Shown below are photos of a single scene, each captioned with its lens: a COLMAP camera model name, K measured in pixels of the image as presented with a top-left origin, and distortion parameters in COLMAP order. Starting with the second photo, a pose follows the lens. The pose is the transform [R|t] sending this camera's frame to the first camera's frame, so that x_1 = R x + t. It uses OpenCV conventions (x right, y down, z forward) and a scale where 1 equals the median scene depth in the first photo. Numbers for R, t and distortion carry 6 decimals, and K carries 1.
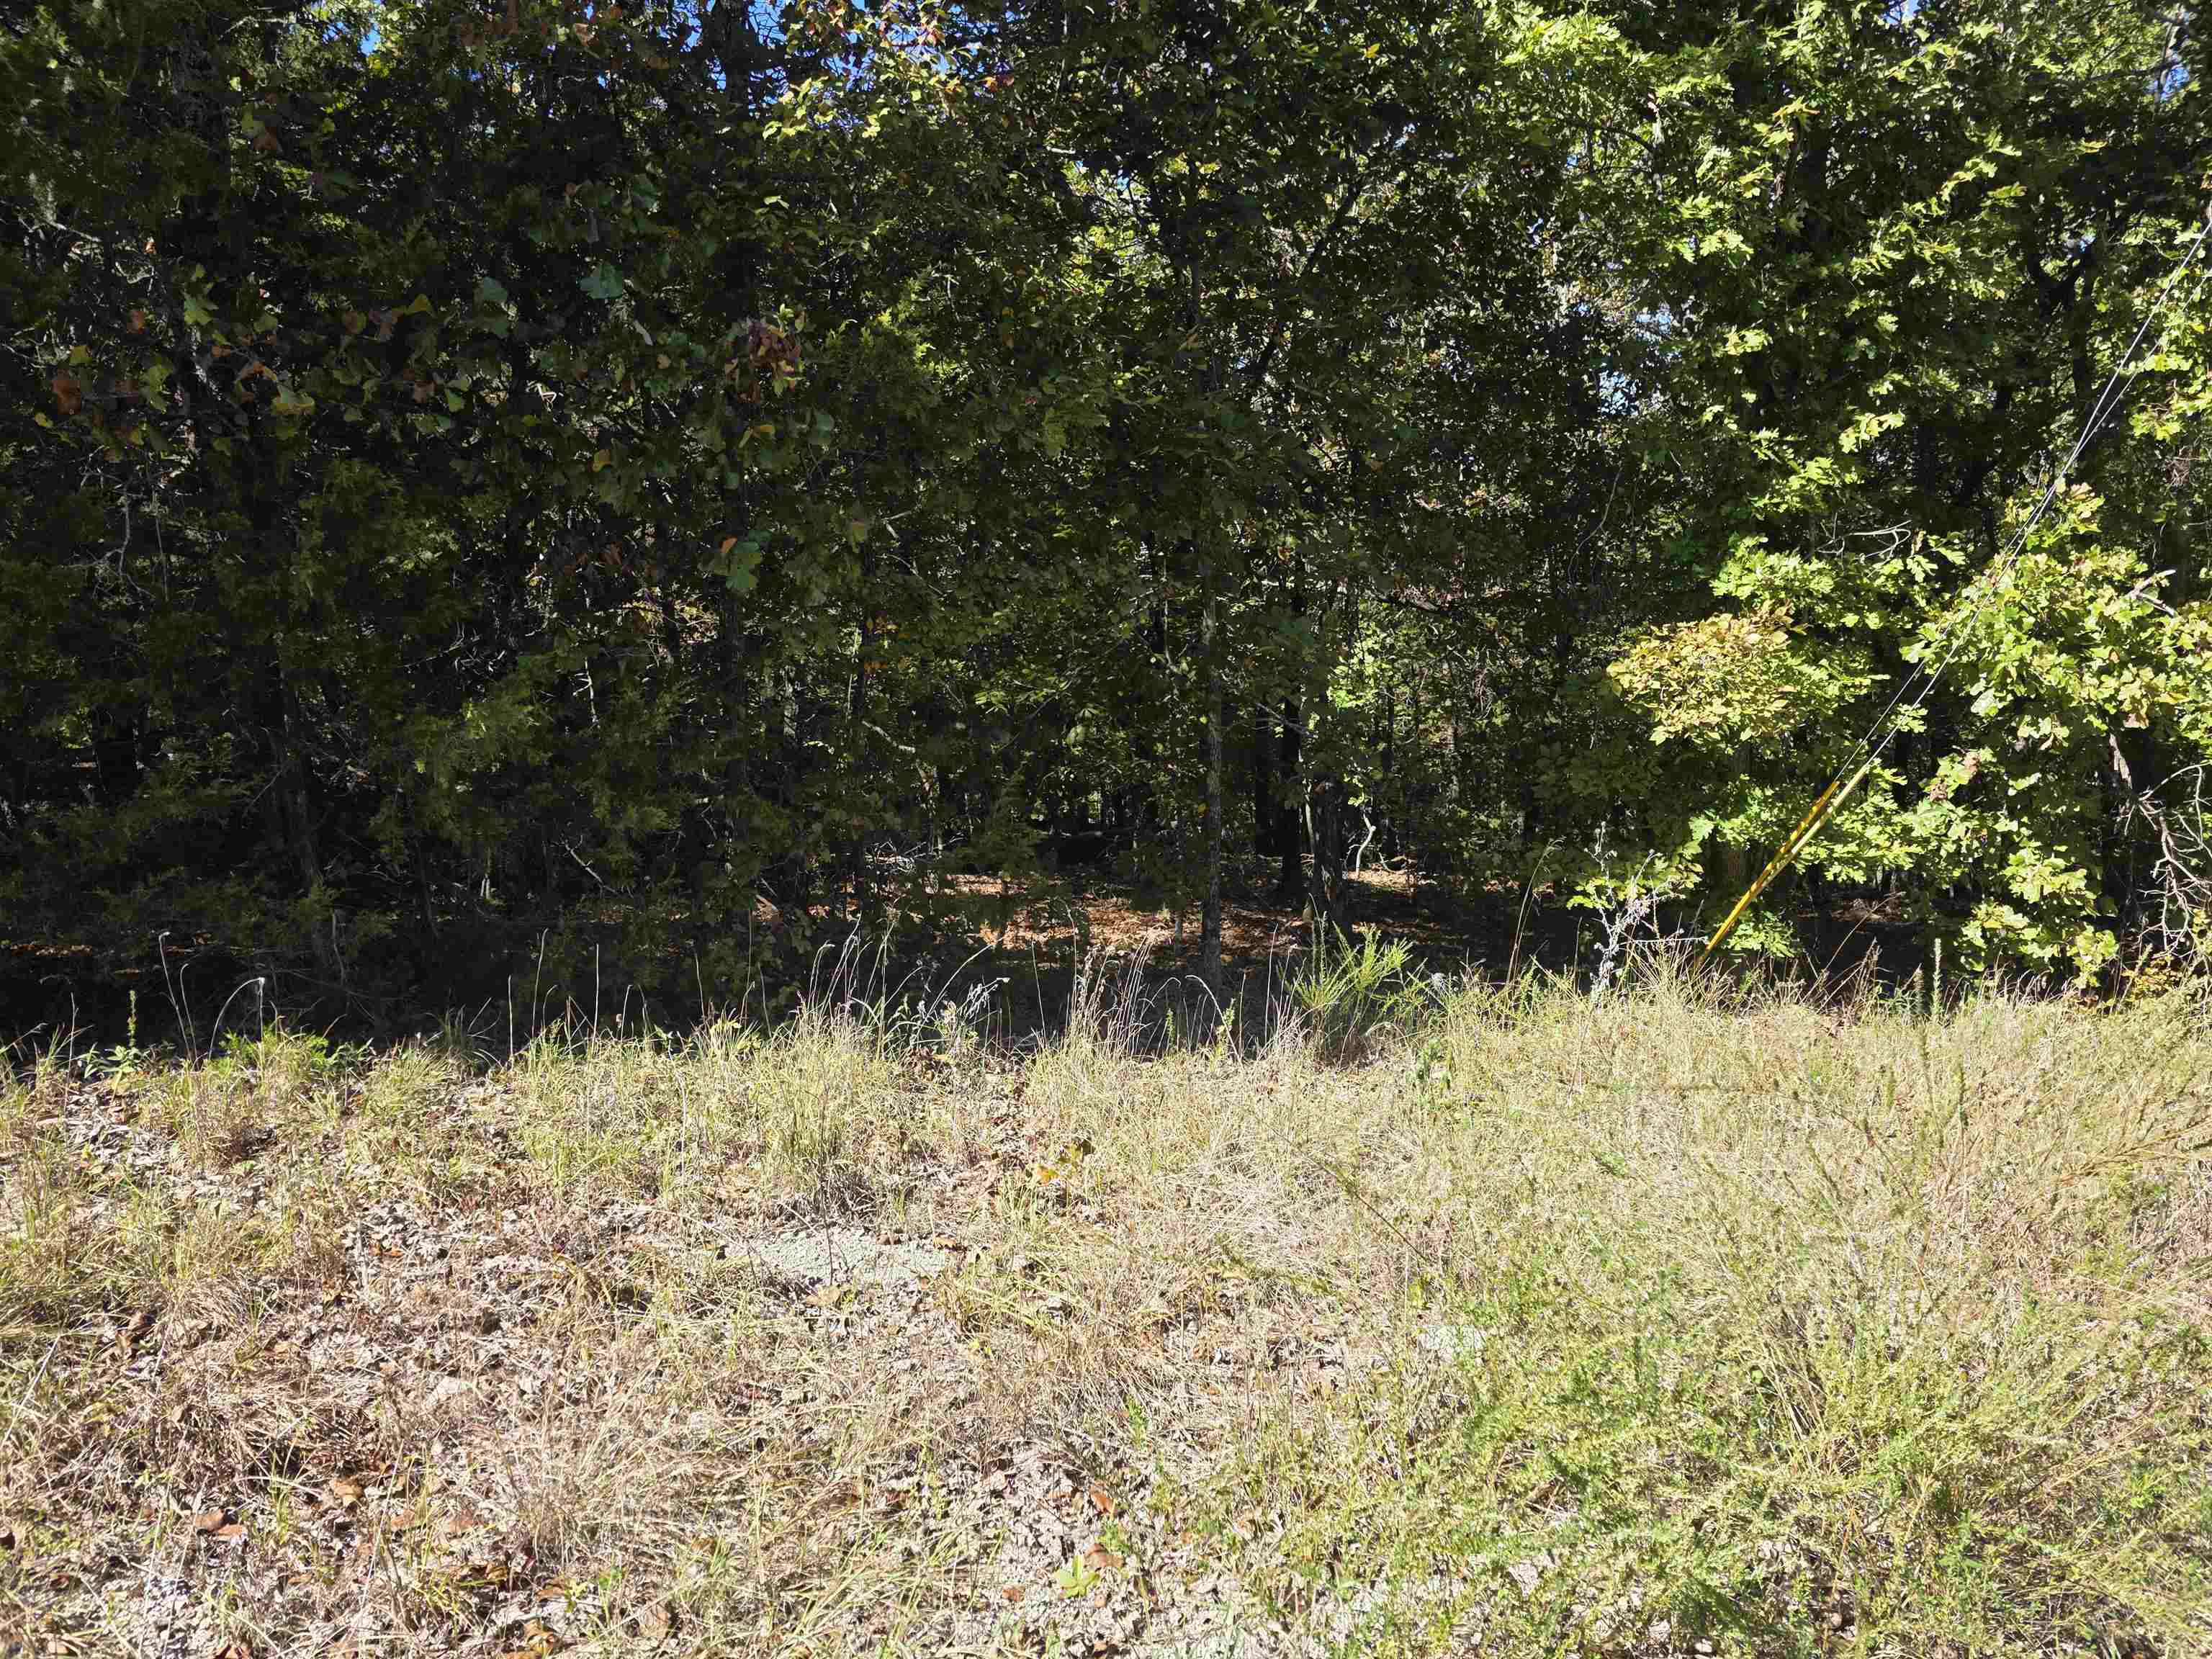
lens RADIAL K [[1487.3, 0, 1106.7], [0, 1487.3, 811.8], [0, 0, 1]] dist [0.068031, -0.059220]
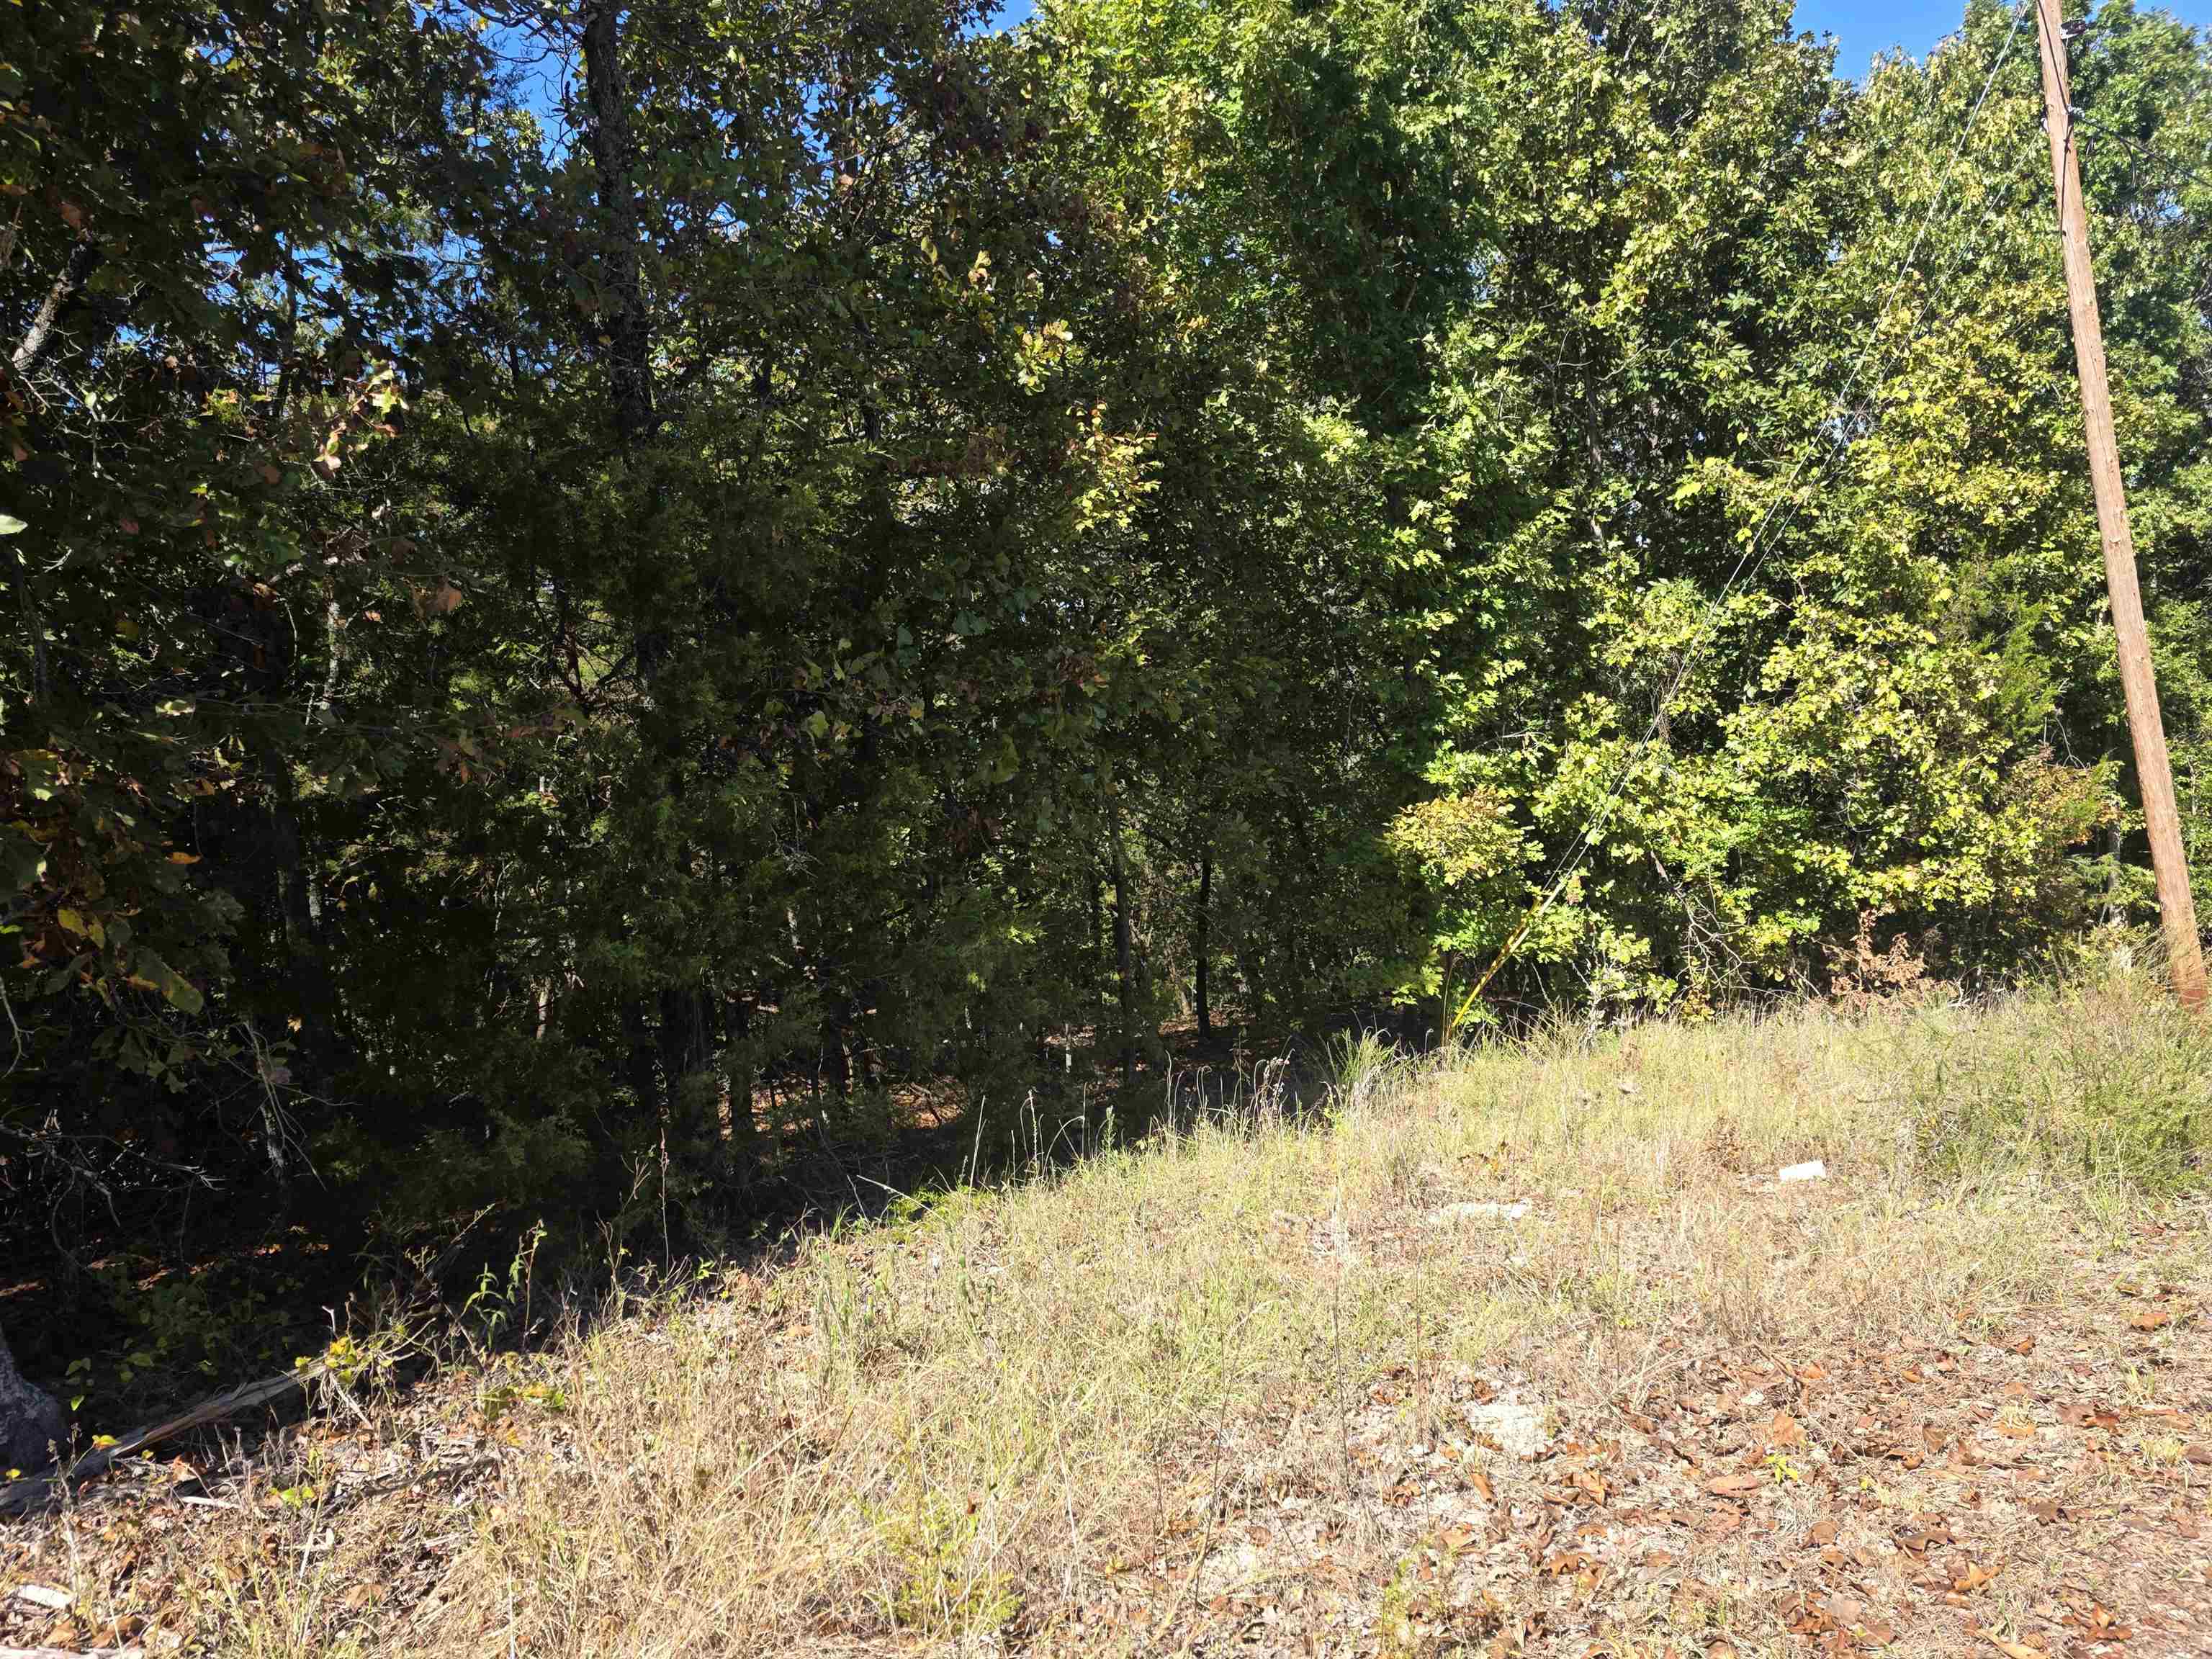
lens RADIAL K [[1487.3, 0, 1104.3], [0, 1487.3, 814.8], [0, 0, 1]] dist [0.068031, -0.059220]
pose [[0.895700, -0.088448, 0.435774, -0.540529], [0.144734, 0.984641, -0.097641, -0.018345], [-0.420445, 0.150528, 0.894744, -0.172217]]
